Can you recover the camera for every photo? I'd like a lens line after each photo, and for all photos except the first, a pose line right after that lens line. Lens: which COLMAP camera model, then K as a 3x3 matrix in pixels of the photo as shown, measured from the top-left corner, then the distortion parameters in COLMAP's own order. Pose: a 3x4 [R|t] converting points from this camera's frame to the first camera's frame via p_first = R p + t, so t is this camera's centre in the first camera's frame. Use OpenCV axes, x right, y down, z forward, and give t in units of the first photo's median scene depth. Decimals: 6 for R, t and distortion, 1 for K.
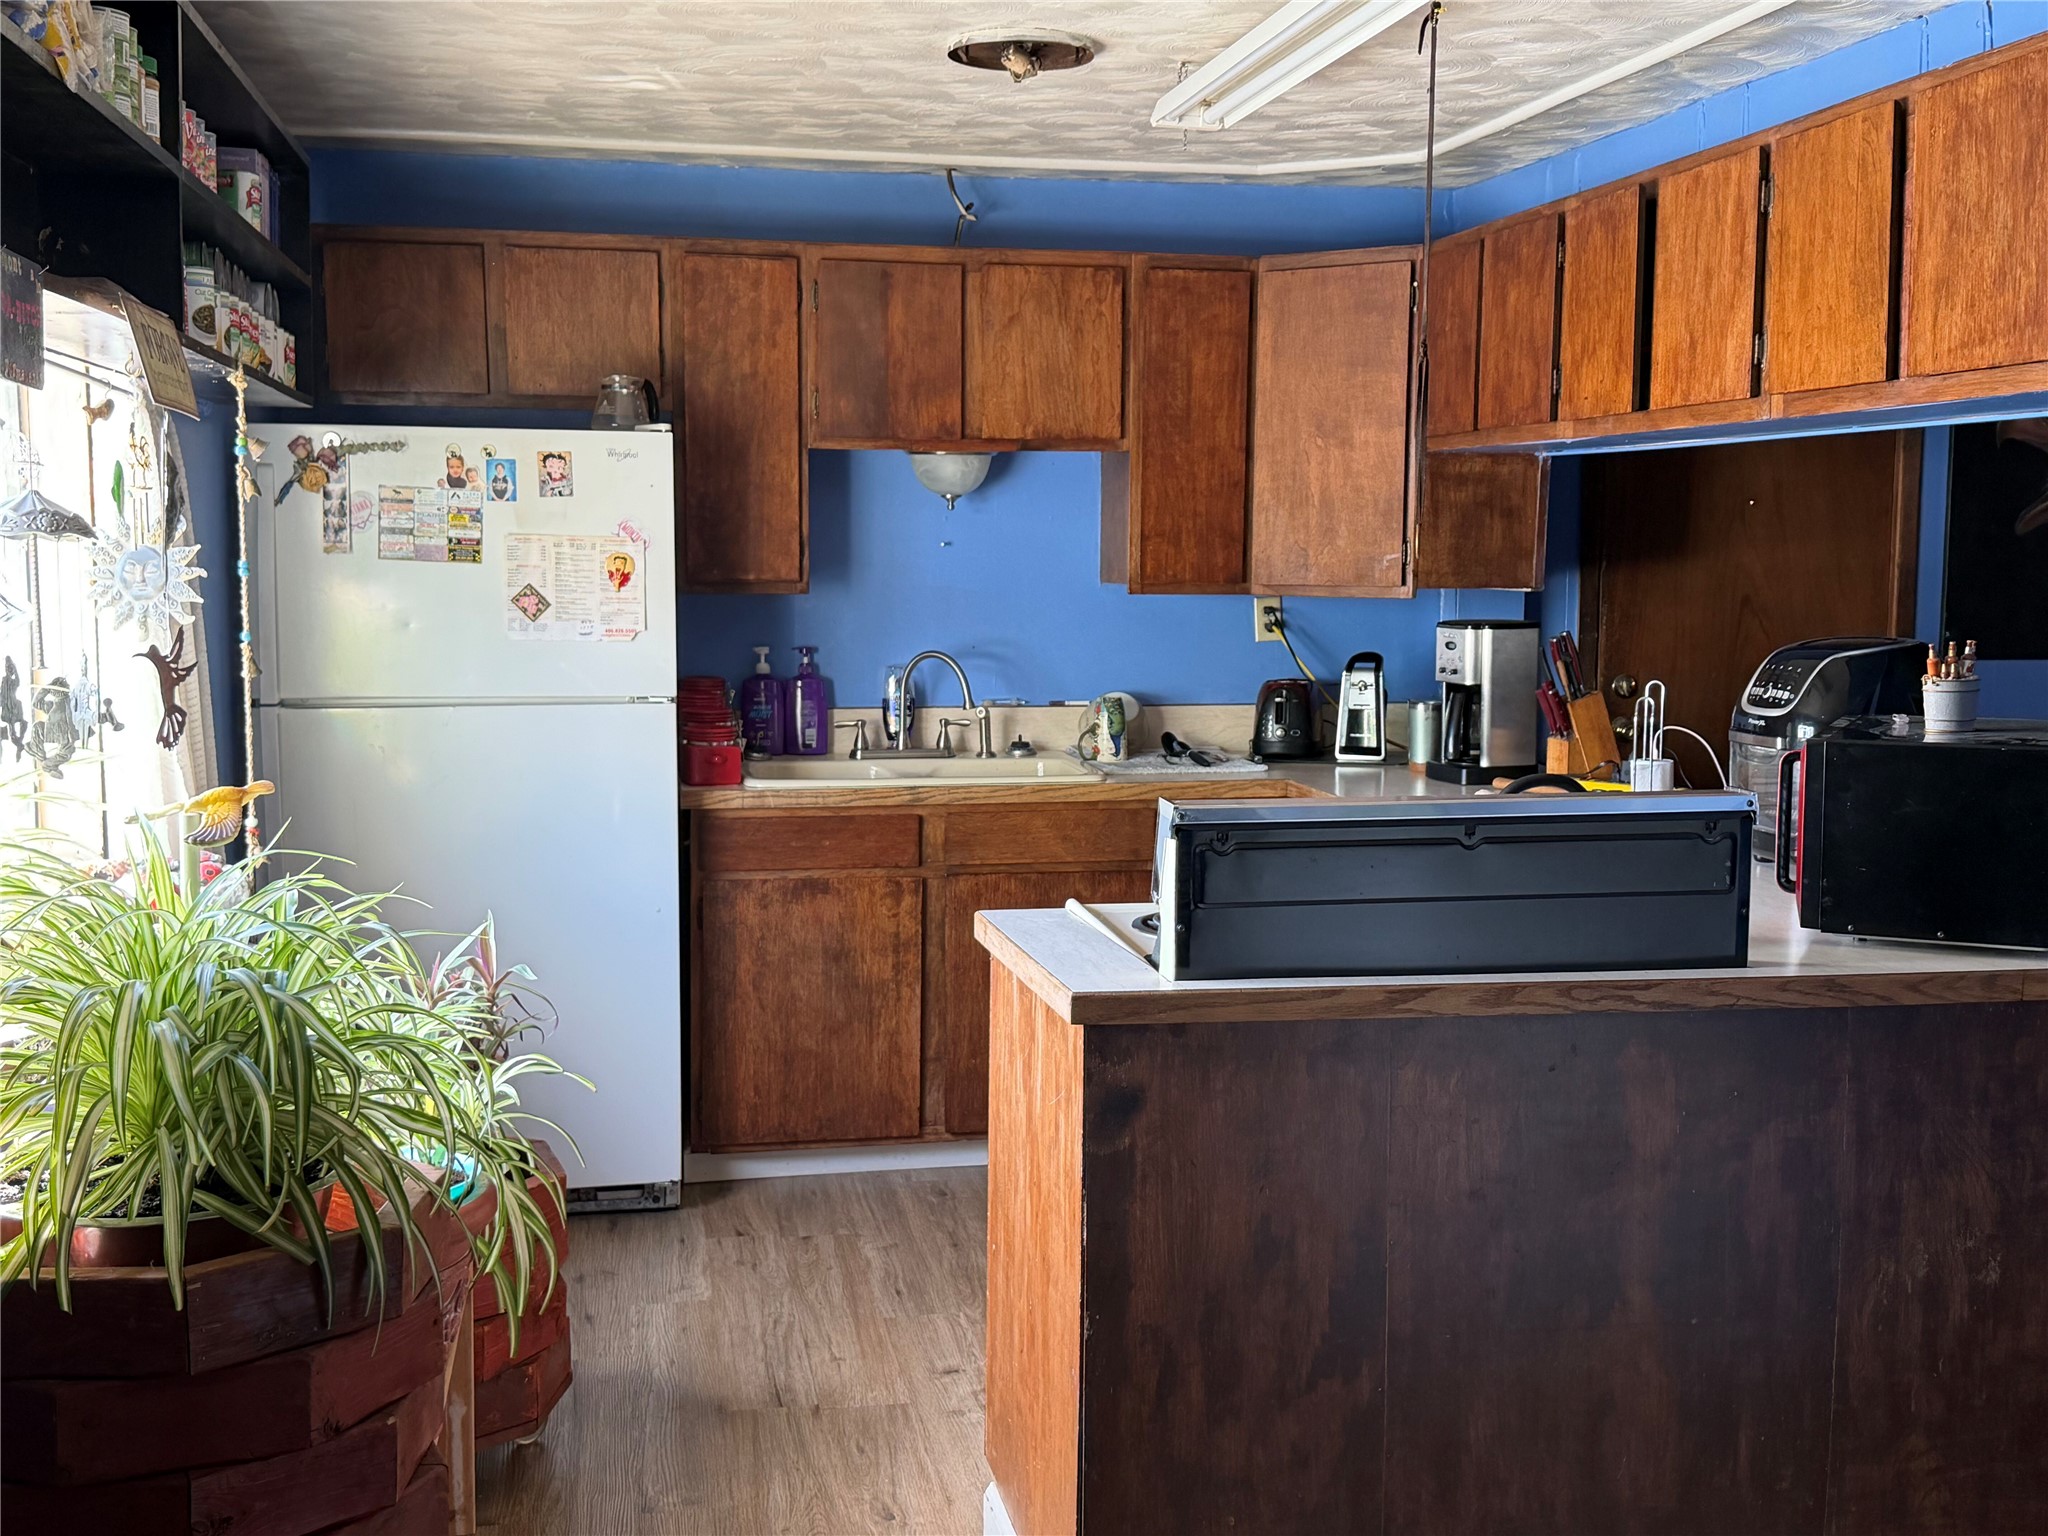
lens RADIAL K [[2291.1, 0, 1029.9], [0, 2291.1, 748.8], [0, 0, 1]] dist [0.162808, 0.000000]
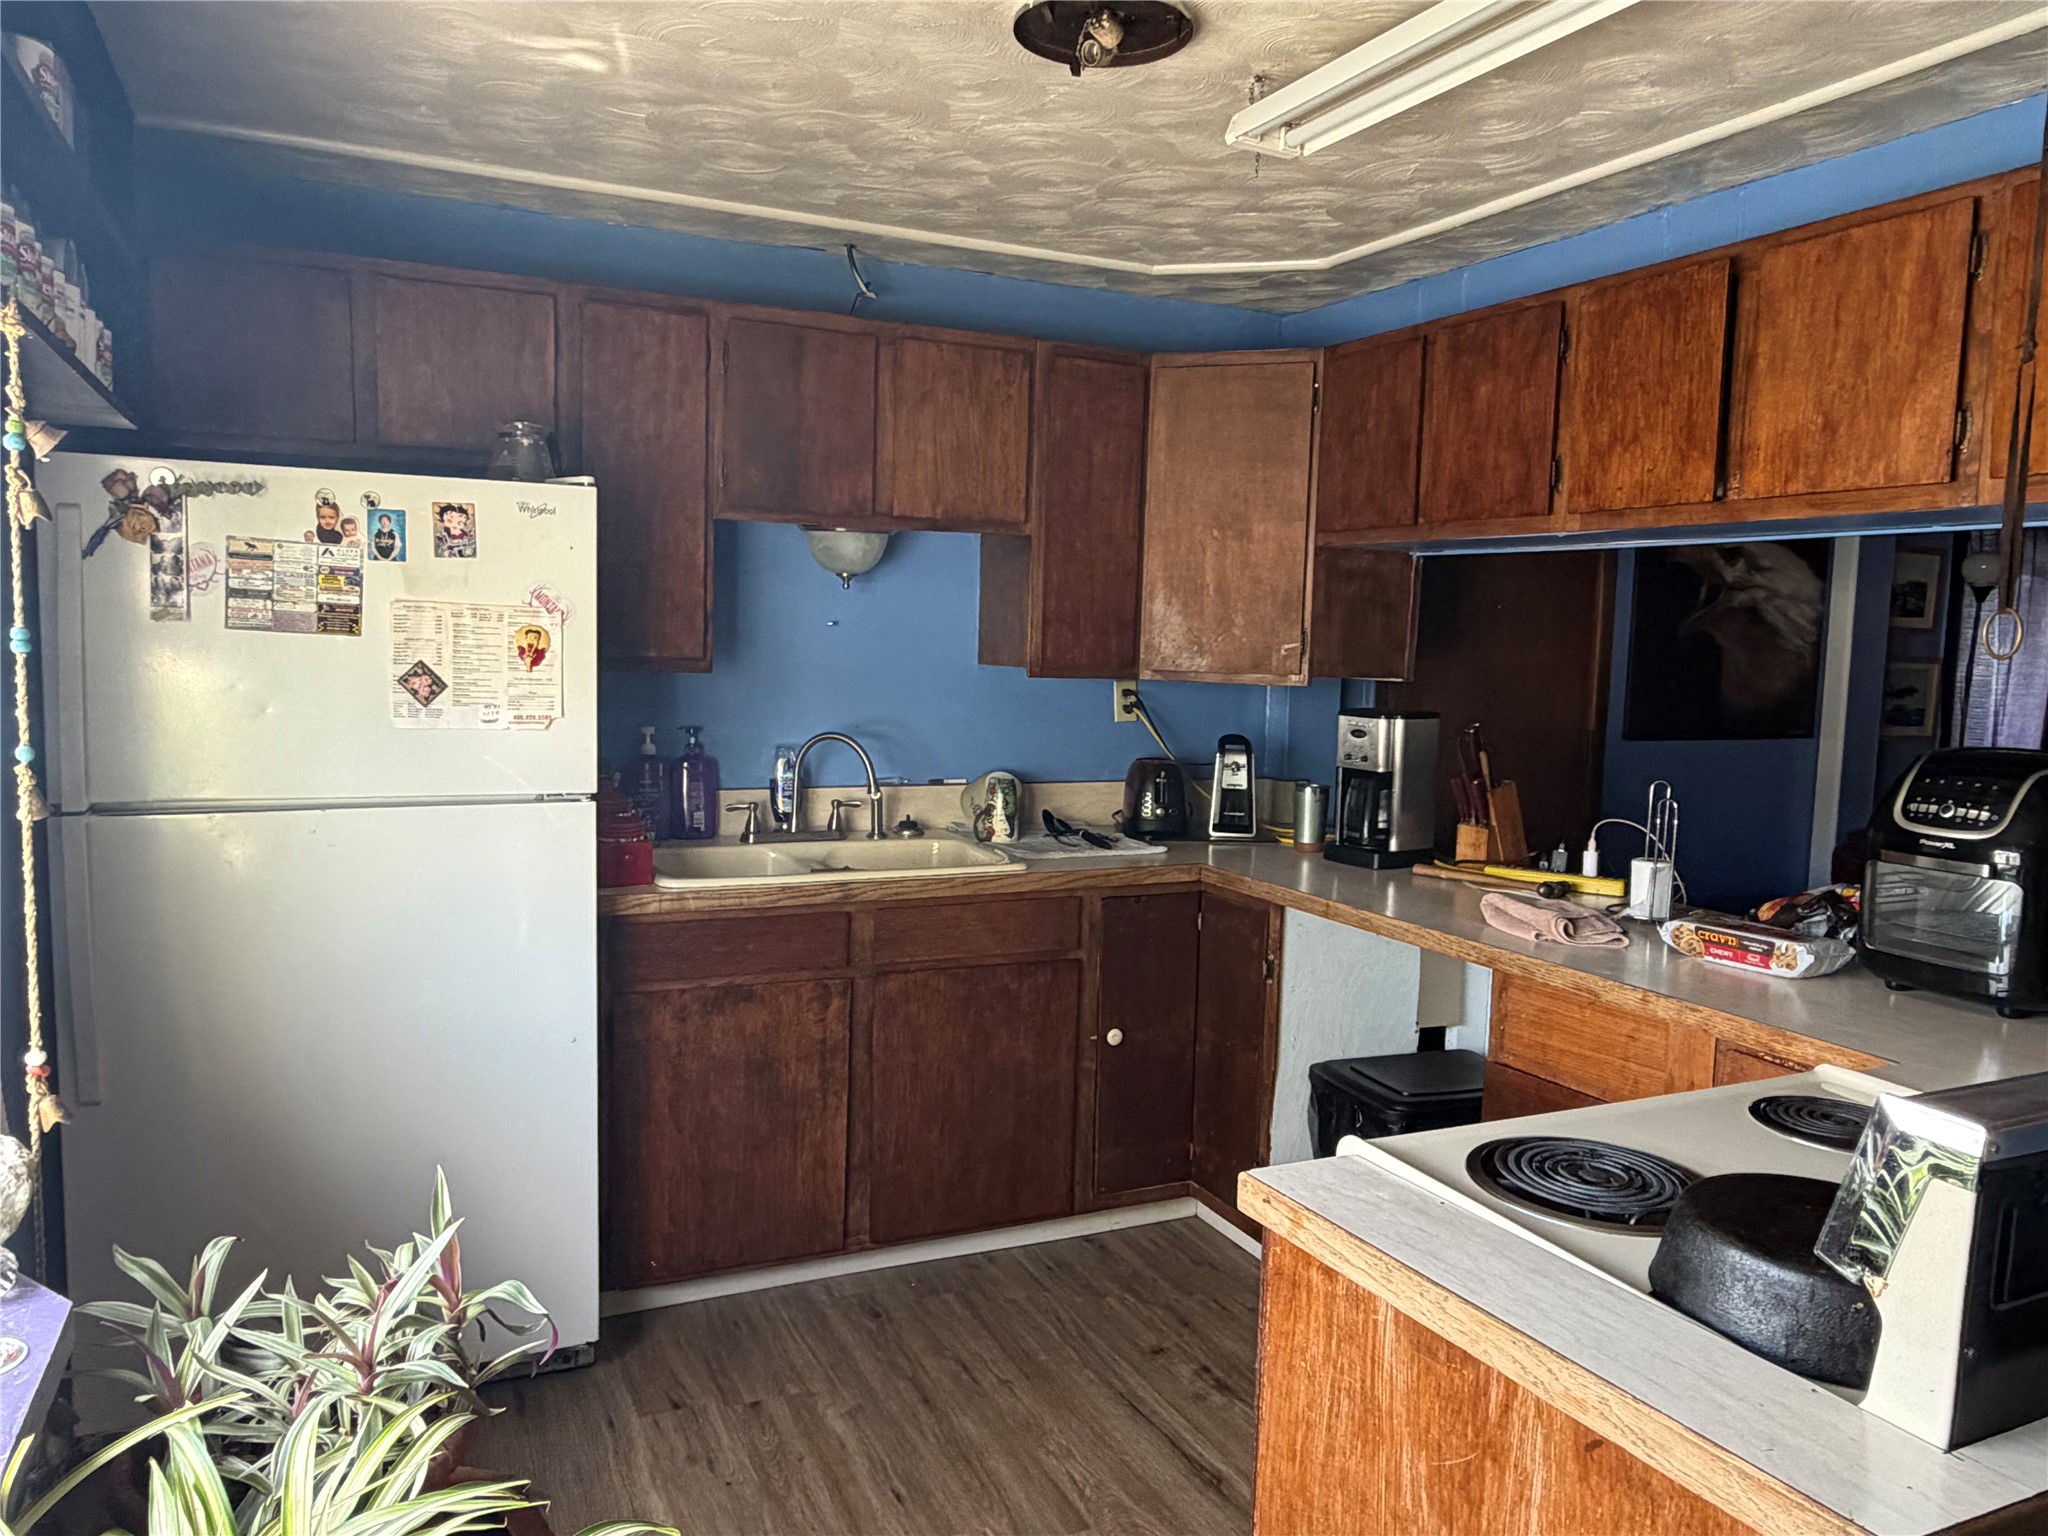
lens RADIAL K [[1450.3, 0, 1013.4], [0, 1450.3, 767.3], [0, 0, 1]] dist [0.018004, -0.029287]
pose [[0.968759, -0.001973, 0.247998, -0.129854], [0.000742, 0.999987, 0.005059, -0.033239], [-0.248005, -0.004717, 0.968747, 0.410047]]
